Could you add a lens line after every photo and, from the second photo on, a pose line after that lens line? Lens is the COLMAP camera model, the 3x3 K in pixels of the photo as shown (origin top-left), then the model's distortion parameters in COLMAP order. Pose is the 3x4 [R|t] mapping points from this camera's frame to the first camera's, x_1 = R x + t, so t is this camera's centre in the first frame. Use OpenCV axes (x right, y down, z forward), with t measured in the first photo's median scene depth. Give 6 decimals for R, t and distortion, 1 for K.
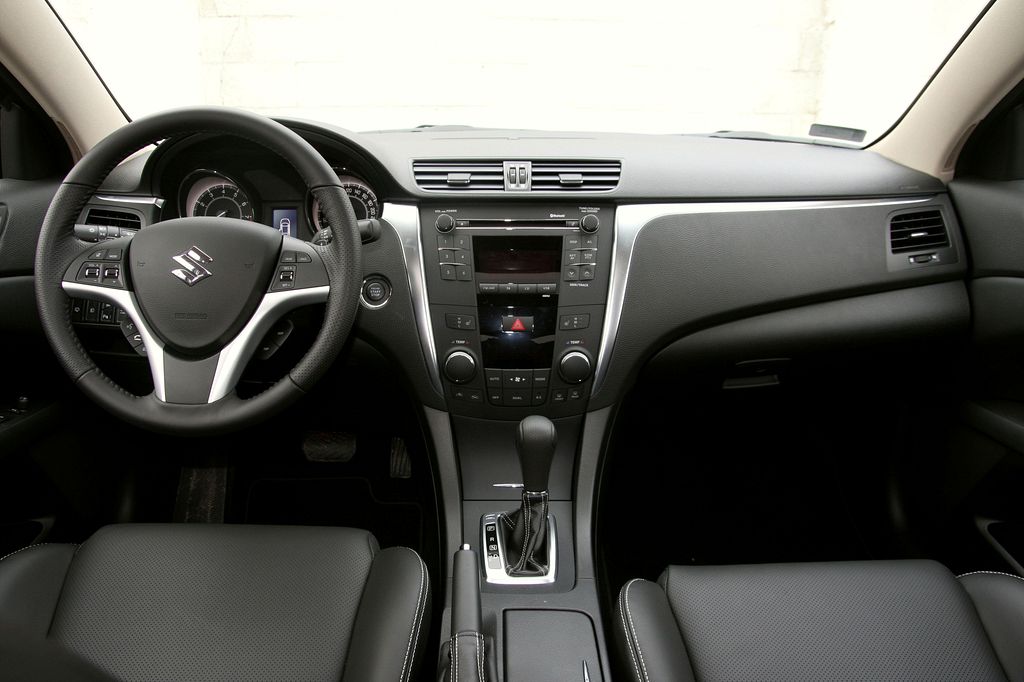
lens RADIAL K [[784.9, 0, 507.2], [0, 784.9, 351.3], [0, 0, 1]] dist [-0.132675, 0.099247]
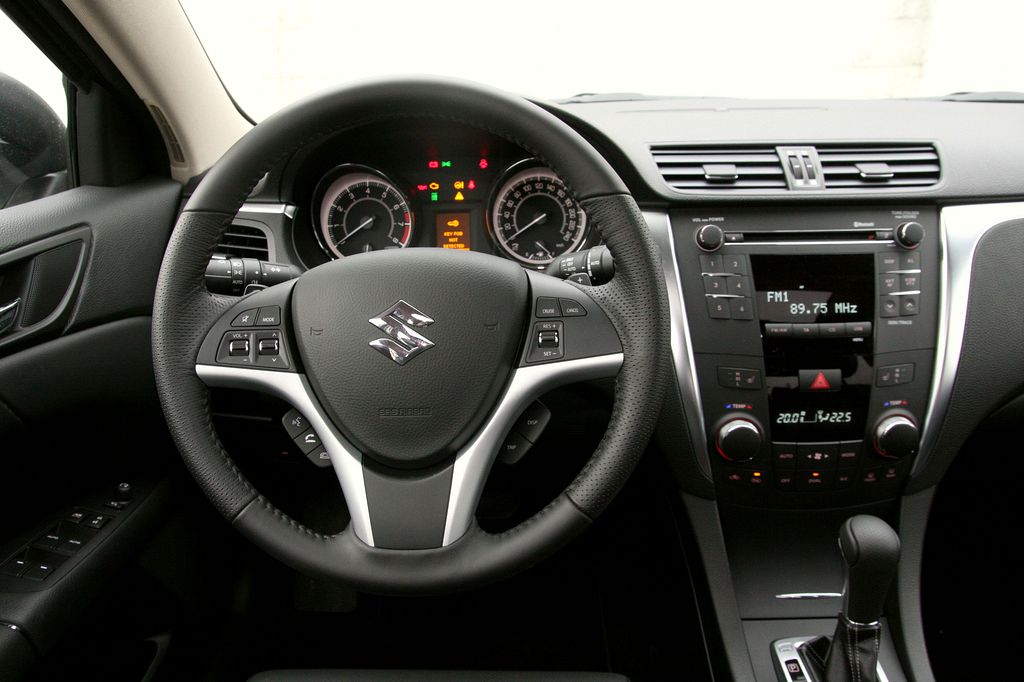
lens RADIAL K [[784.9, 0, 523.5], [0, 784.9, 367.3], [0, 0, 1]] dist [-0.132675, 0.099247]
pose [[0.999055, -0.020302, -0.038427, -0.222413], [0.022756, 0.997656, 0.064537, -0.094996], [0.037027, -0.065350, 0.997175, 0.281272]]
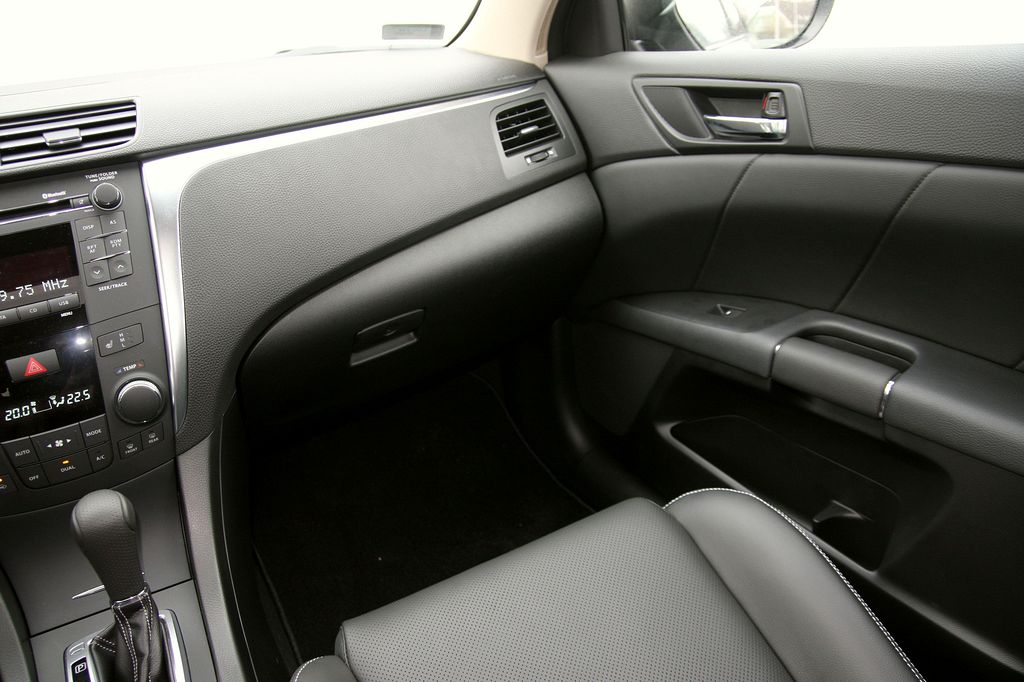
lens RADIAL K [[784.9, 0, 508.6], [0, 784.9, 355.1], [0, 0, 1]] dist [-0.132675, 0.099247]
pose [[0.870991, -0.269371, 0.410869, 0.101070], [0.238028, 0.962954, 0.126736, -0.027684], [-0.429787, -0.012588, 0.902843, 0.232364]]
